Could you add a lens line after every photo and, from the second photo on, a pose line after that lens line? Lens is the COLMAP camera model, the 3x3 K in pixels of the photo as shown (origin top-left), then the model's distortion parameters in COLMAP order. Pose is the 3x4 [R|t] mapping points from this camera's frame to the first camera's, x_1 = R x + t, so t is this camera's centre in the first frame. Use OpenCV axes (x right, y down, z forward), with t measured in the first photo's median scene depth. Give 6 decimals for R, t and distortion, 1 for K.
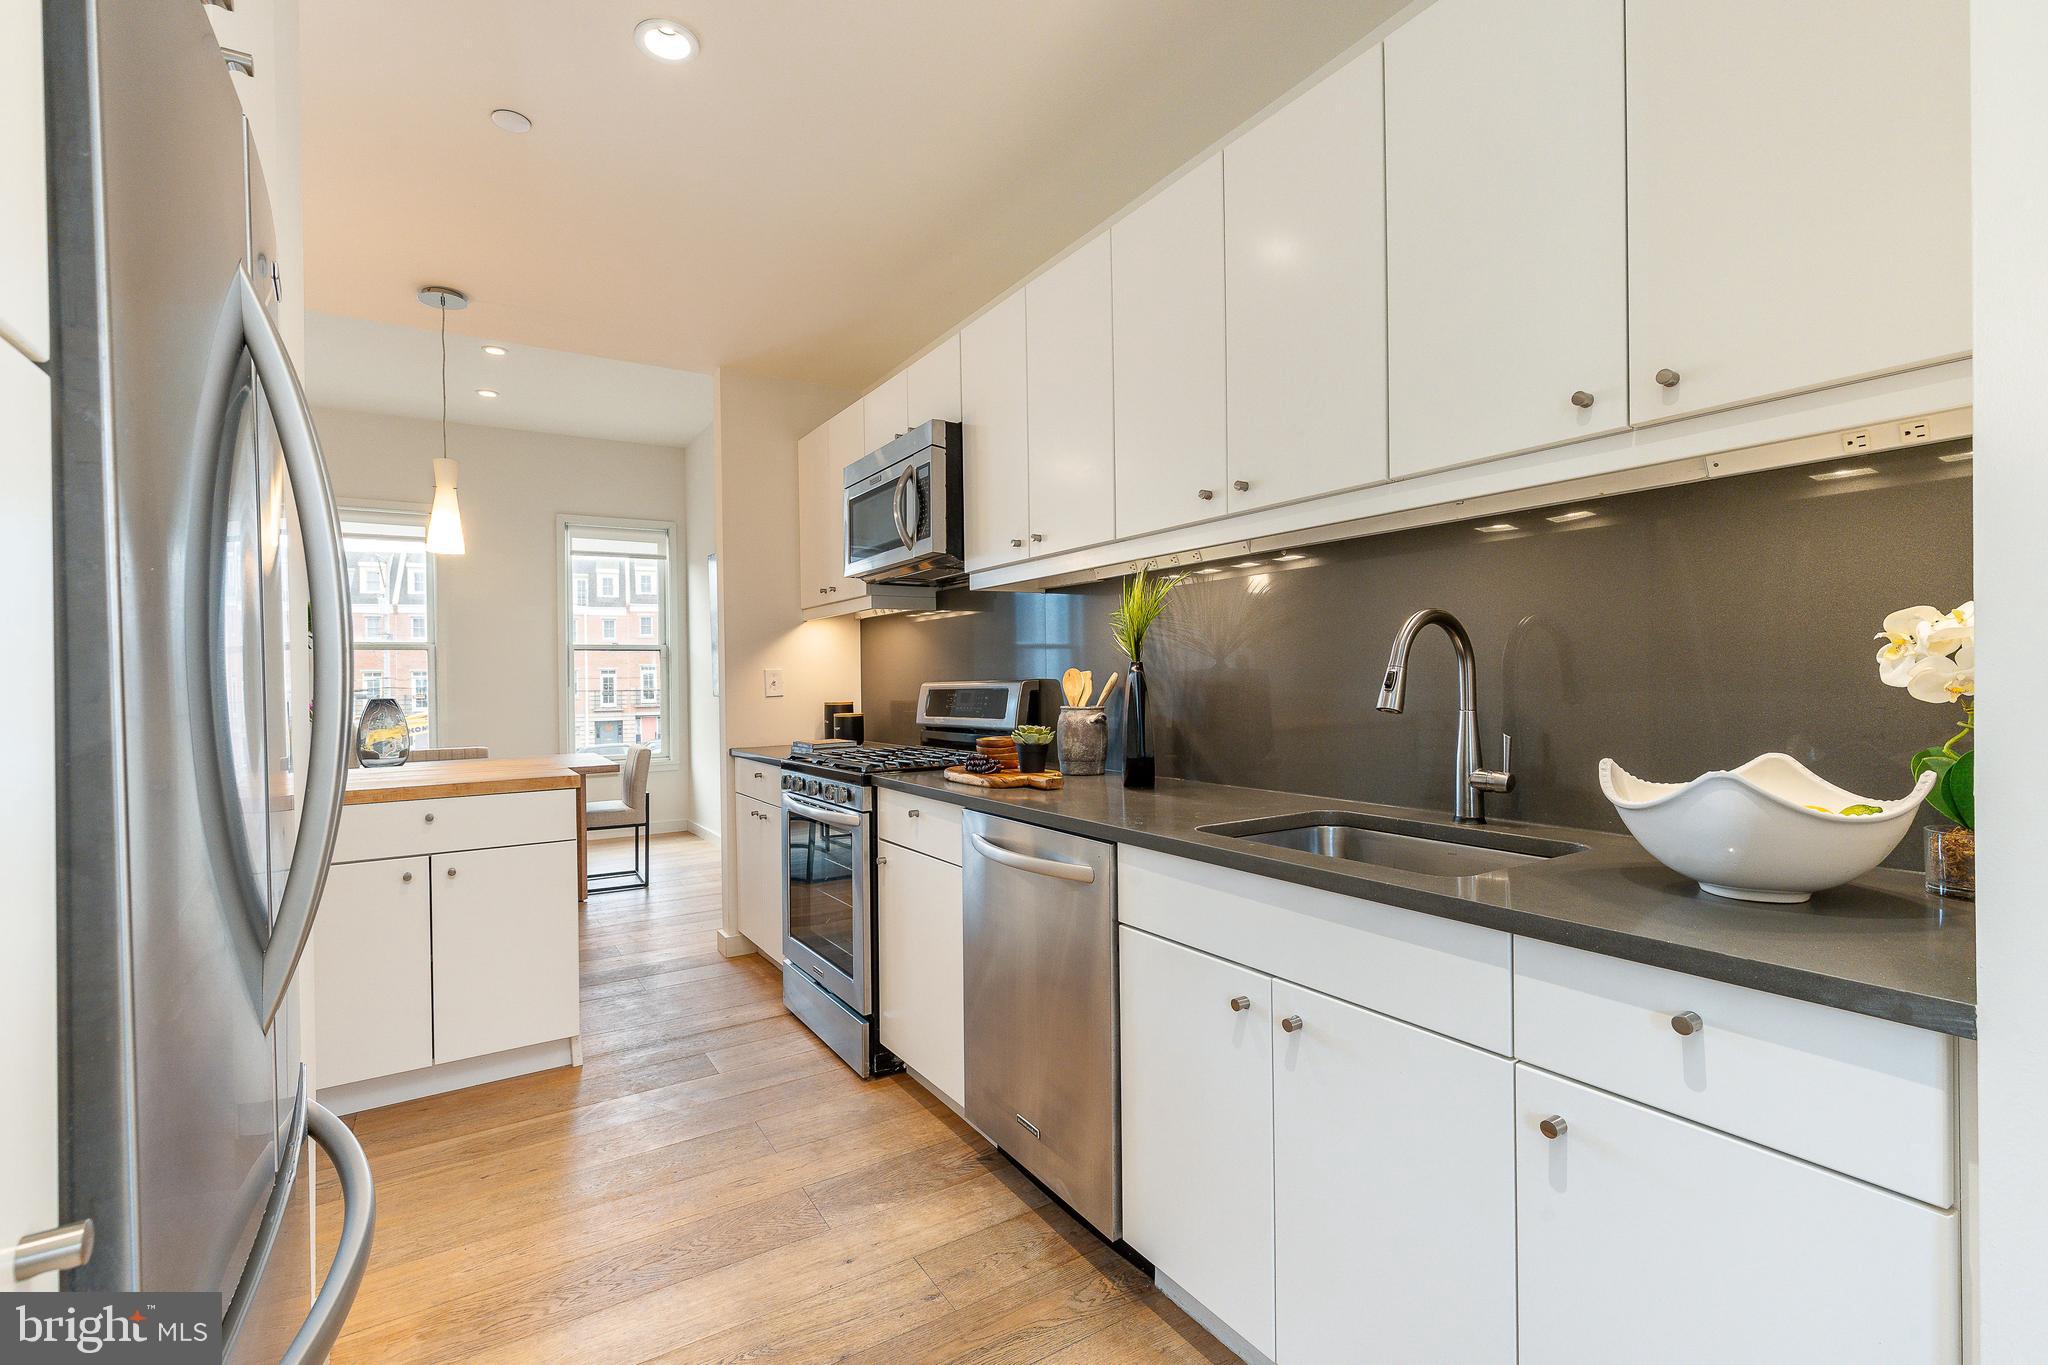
lens RADIAL K [[903.0, 0, 1017.7], [0, 903.0, 687.2], [0, 0, 1]] dist [0.006506, -0.000753]
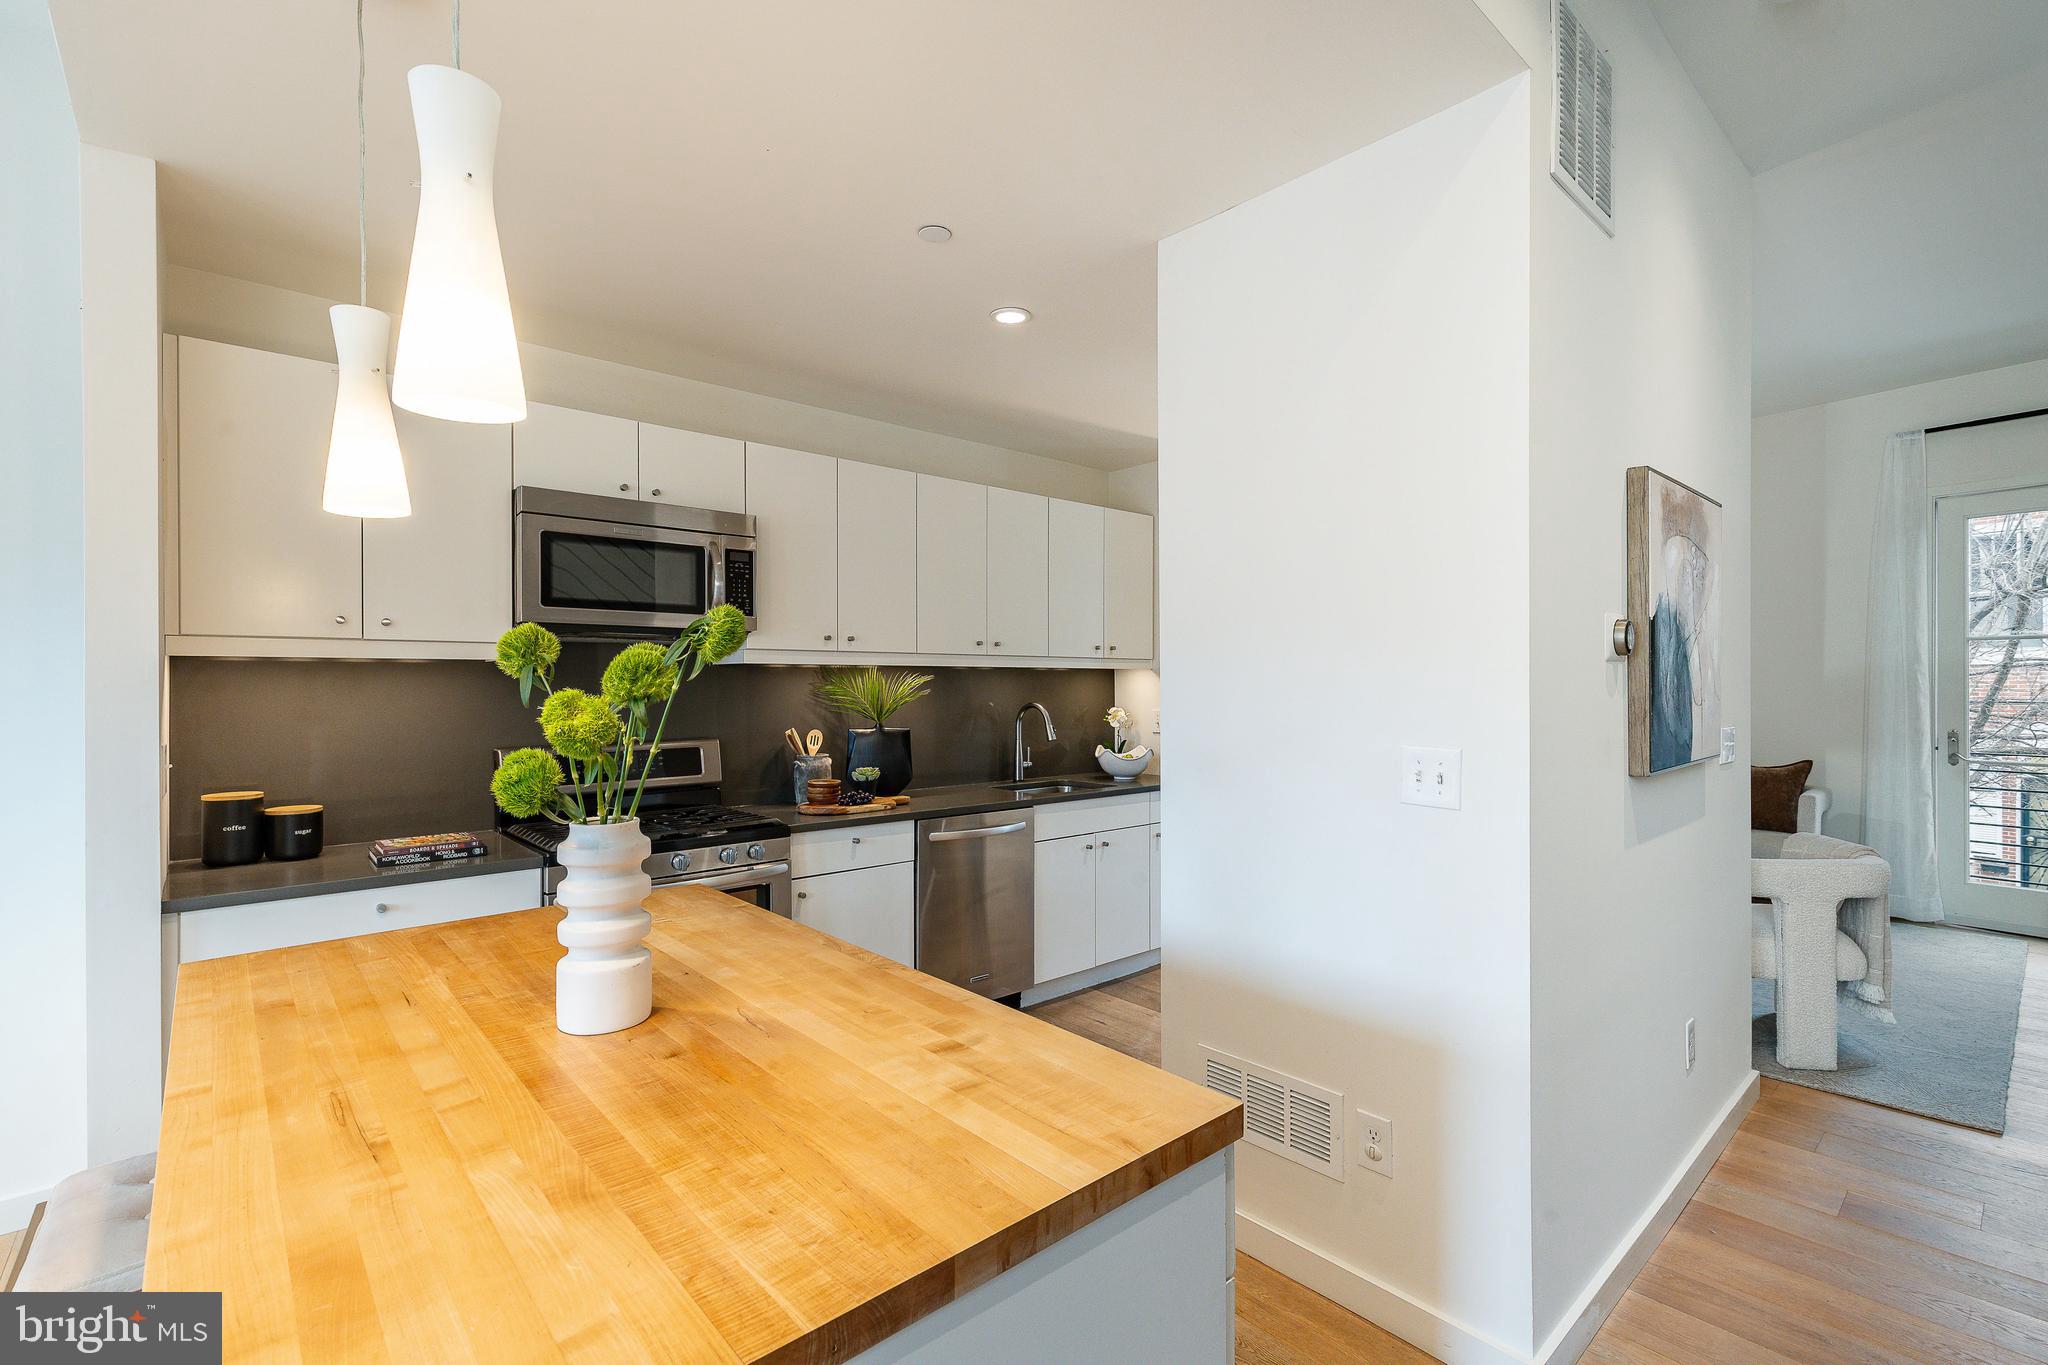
lens RADIAL K [[903.0, 0, 1021.8], [0, 903.0, 690.1], [0, 0, 1]] dist [0.006506, -0.000753]
pose [[-0.146957, 0.007374, 0.989115, -1.362829], [0.012683, 0.999904, -0.005570, -0.066650], [-0.989062, 0.011726, -0.147036, 0.883710]]
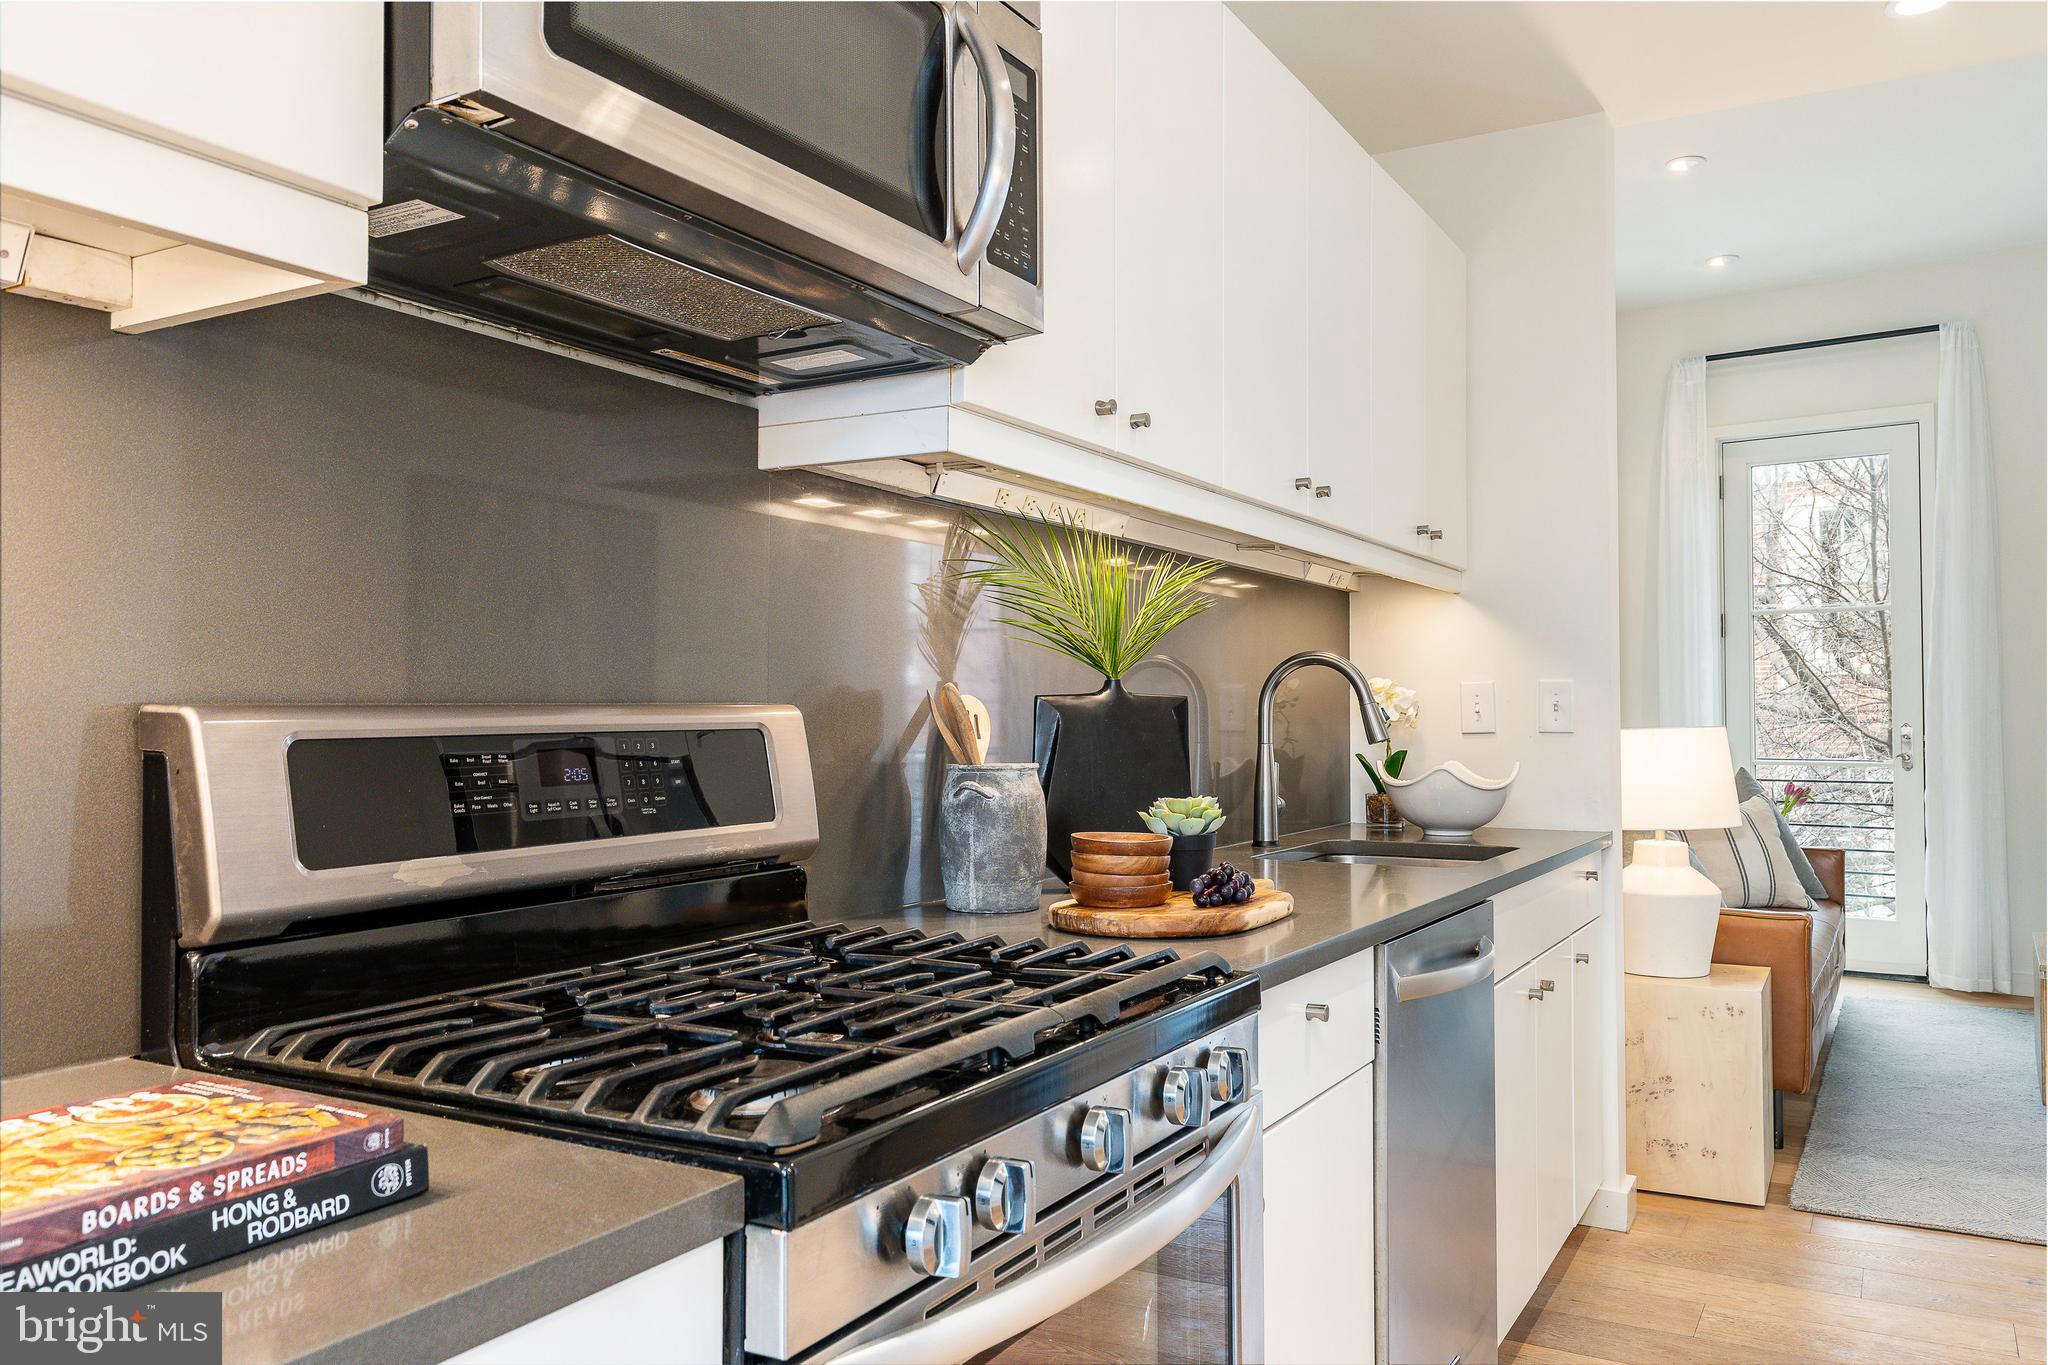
lens RADIAL K [[1522.1, 0, 1033.9], [0, 1522.1, 674.9], [0, 0, 1]] dist [0.008882, -0.001937]
pose [[-0.477837, 0.037794, 0.877635, -0.641948], [0.011544, 0.999258, -0.036747, 0.004779], [-0.878373, -0.007428, -0.477919, 1.361537]]
